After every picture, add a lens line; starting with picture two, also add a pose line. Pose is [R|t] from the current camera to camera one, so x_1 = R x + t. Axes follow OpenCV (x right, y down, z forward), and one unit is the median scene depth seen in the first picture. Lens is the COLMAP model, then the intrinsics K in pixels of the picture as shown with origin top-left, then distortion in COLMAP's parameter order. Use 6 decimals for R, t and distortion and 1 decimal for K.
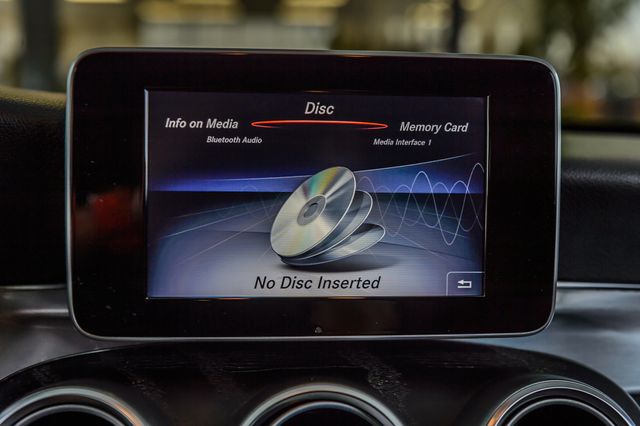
lens RADIAL K [[907.4, 0, 318.1], [0, 907.4, 218.2], [0, 0, 1]] dist [-0.014126, 0.000000]
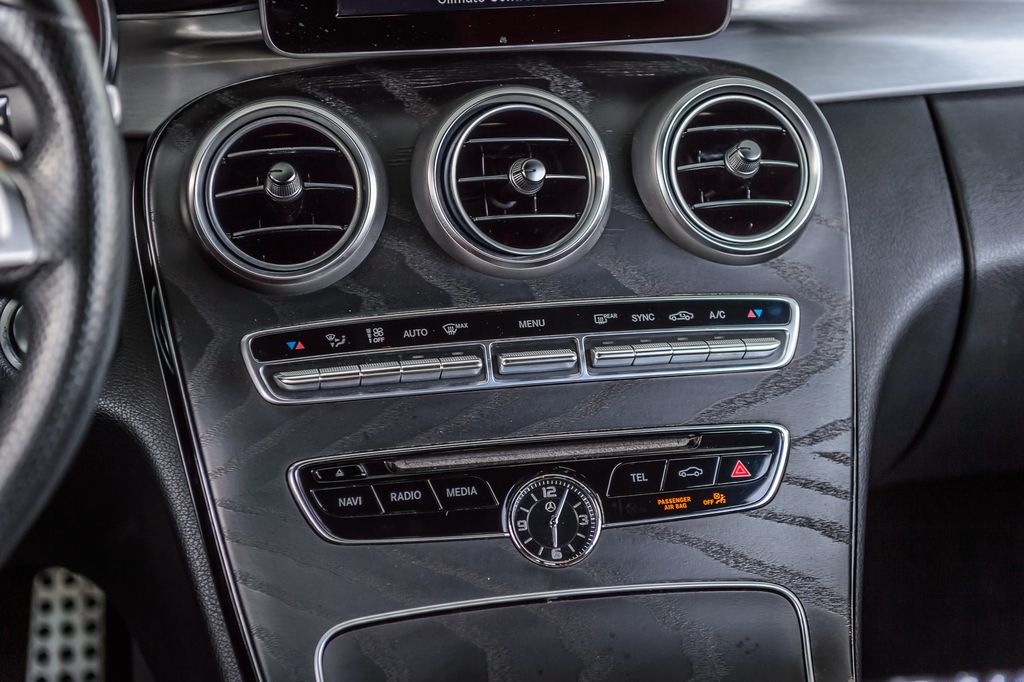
lens RADIAL K [[2134.5, 0, 528.6], [0, 2134.5, 357.7], [0, 0, 1]] dist [-0.017180, 0.000000]
pose [[0.993780, -0.055235, 0.096694, -0.214425], [0.033669, 0.976712, 0.211895, -0.034821], [-0.106146, -0.207321, 0.972497, -1.363481]]
